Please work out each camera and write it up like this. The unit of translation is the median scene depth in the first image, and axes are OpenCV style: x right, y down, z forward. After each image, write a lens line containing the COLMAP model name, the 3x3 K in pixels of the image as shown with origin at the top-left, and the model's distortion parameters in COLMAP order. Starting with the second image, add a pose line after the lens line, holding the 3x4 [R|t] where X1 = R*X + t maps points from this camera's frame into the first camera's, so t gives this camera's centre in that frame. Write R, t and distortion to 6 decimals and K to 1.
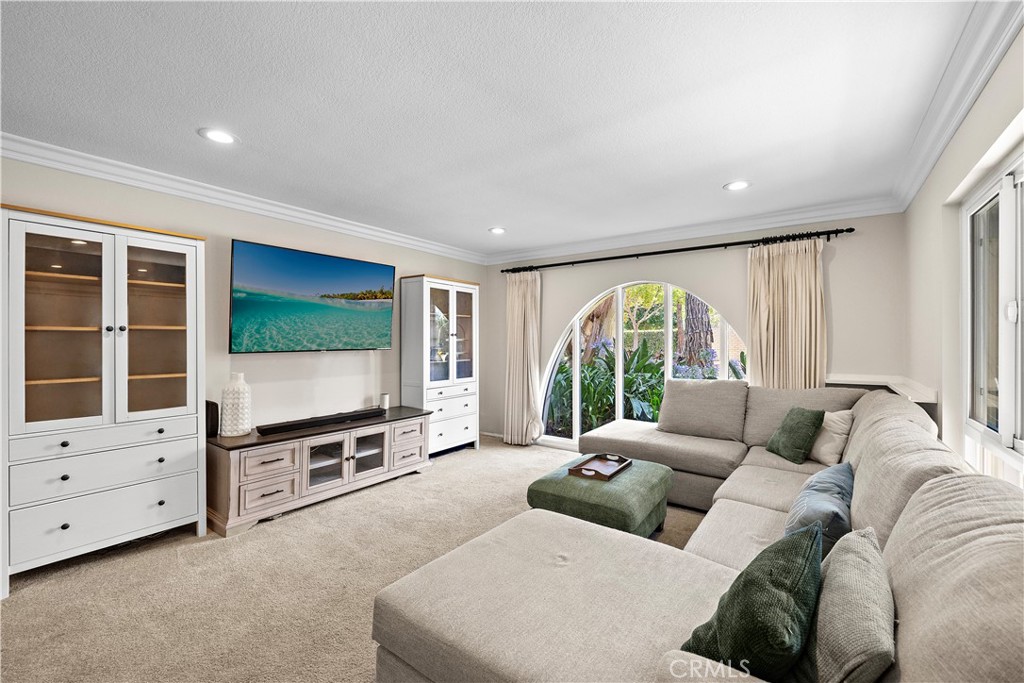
lens RADIAL K [[431.8, 0, 512.8], [0, 431.8, 339.3], [0, 0, 1]] dist [0.000699, 0.000418]
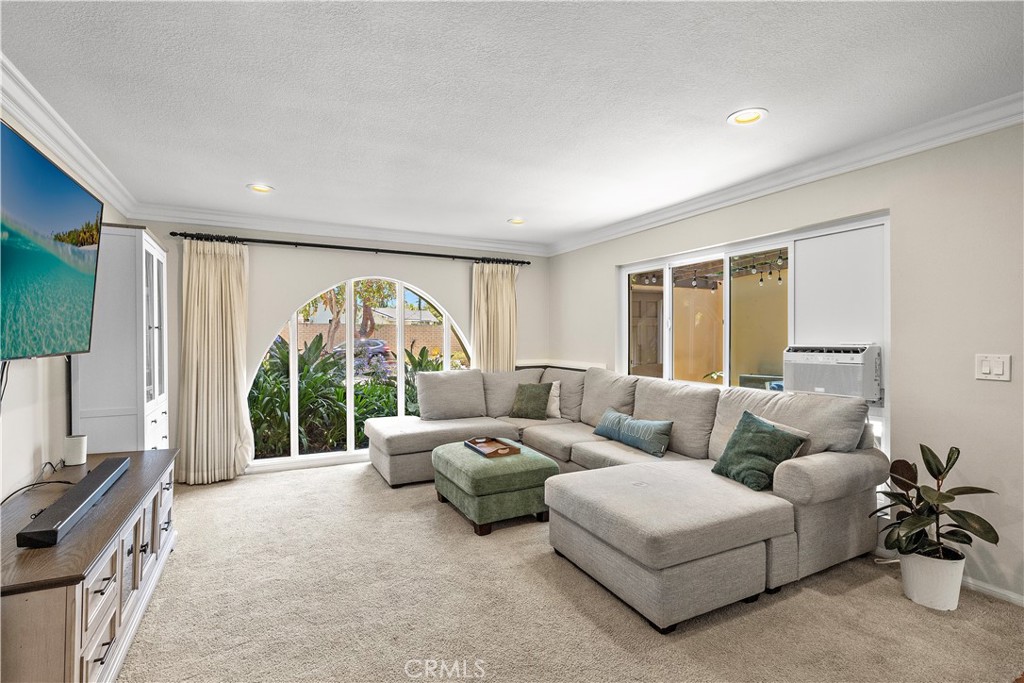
lens RADIAL K [[479.5, 0, 512.8], [0, 479.5, 338.4], [0, 0, 1]] dist [-0.010144, 0.002434]
pose [[0.444496, -0.002051, 0.895778, -0.708010], [-0.002433, 0.999991, 0.003496, 0.002183], [-0.895777, -0.003733, 0.444487, 0.302049]]
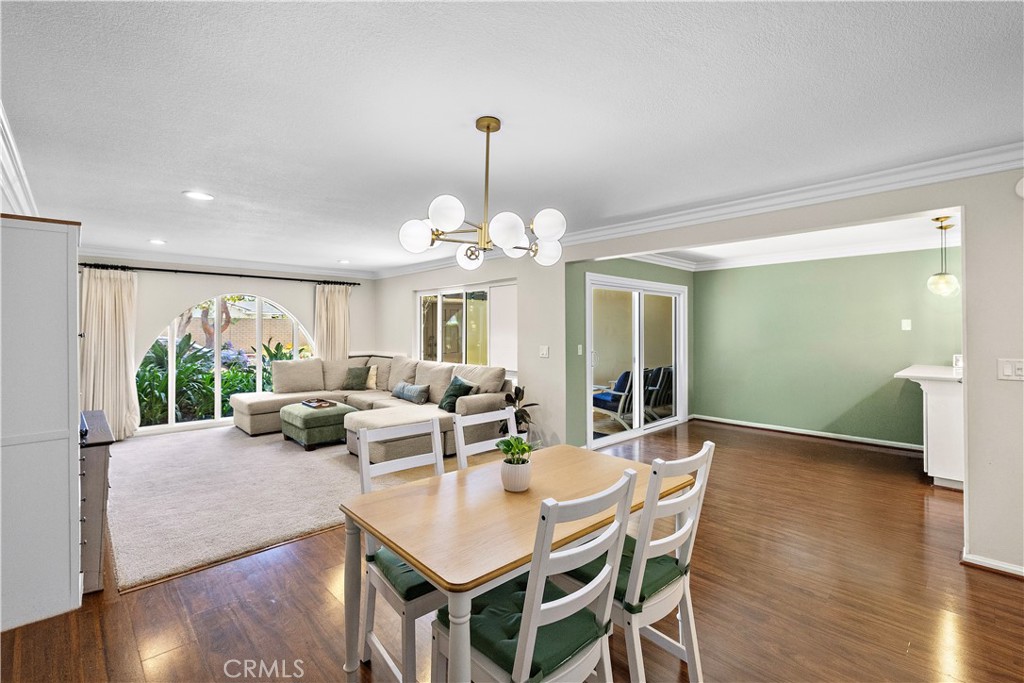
lens RADIAL K [[458.8, 0, 514.1], [0, 458.8, 321.2], [0, 0, 1]] dist [0.009461, 0.000330]
pose [[0.183800, 0.017412, 0.982809, -1.286312], [-0.002158, 0.999848, -0.017310, -0.029652], [-0.982961, 0.001060, 0.183810, -0.175497]]
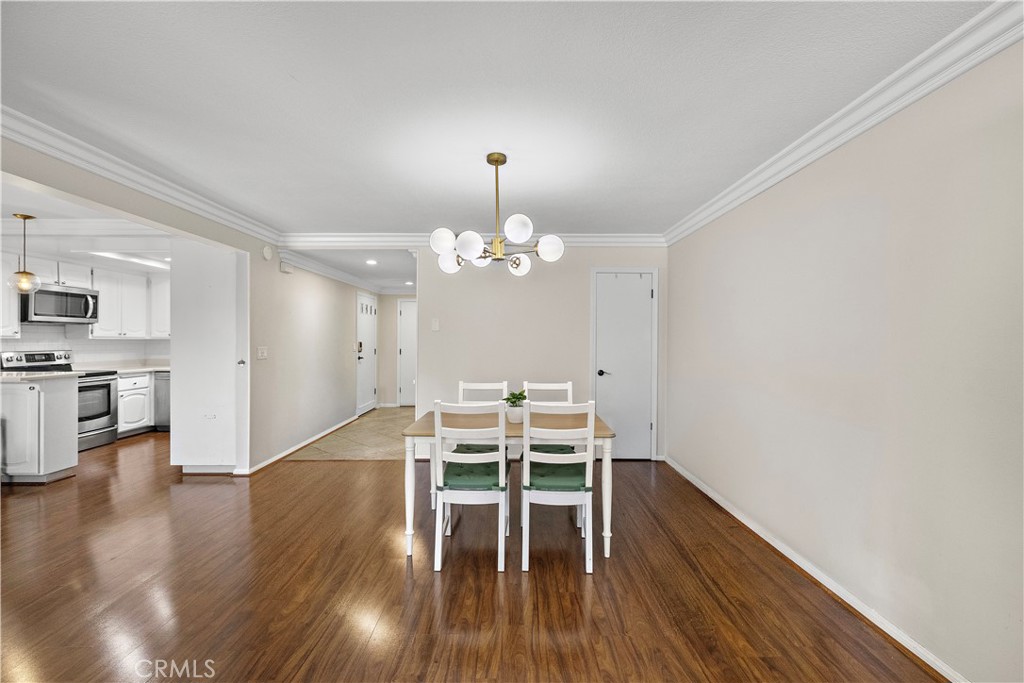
lens RADIAL K [[431.8, 0, 516.4], [0, 431.8, 340.9], [0, 0, 1]] dist [0.000699, 0.000418]
pose [[-0.792468, 0.000844, -0.609914, -0.265691], [0.000154, 0.999999, 0.001183, -0.001849], [0.609914, 0.000843, -0.792467, 0.587081]]
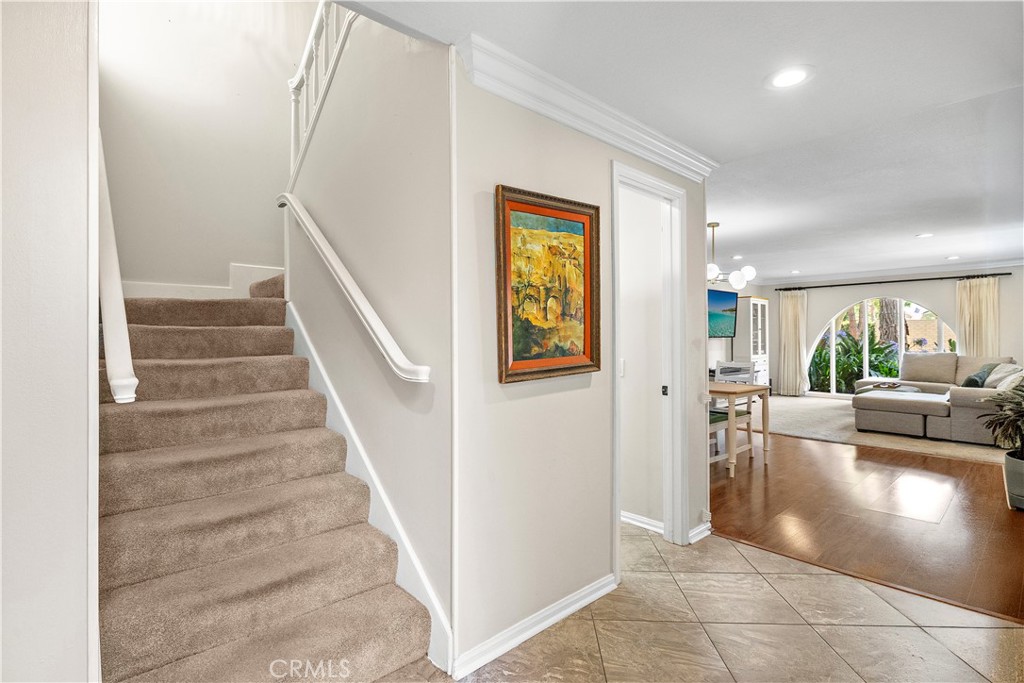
lens RADIAL K [[479.5, 0, 519.0], [0, 479.5, 335.4], [0, 0, 1]] dist [-0.010144, 0.002434]
pose [[0.978626, -0.003259, -0.205622, -0.928615], [0.003486, 0.999994, 0.000742, 0.013416], [0.205618, -0.001443, 0.978631, -1.471181]]
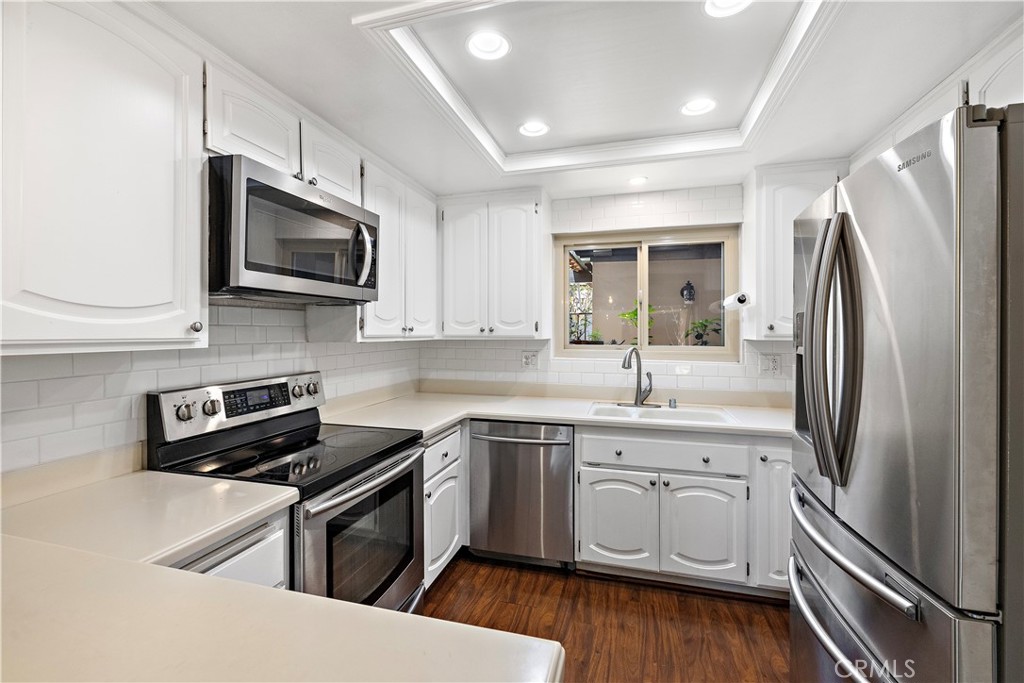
lens RADIAL K [[431.8, 0, 508.2], [0, 431.8, 330.4], [0, 0, 1]] dist [0.000699, 0.000418]
pose [[-0.935377, -0.001400, -0.353649, 0.007552], [-0.000133, 0.999993, -0.003606, -0.021737], [0.353652, -0.003326, -0.935371, -0.887308]]
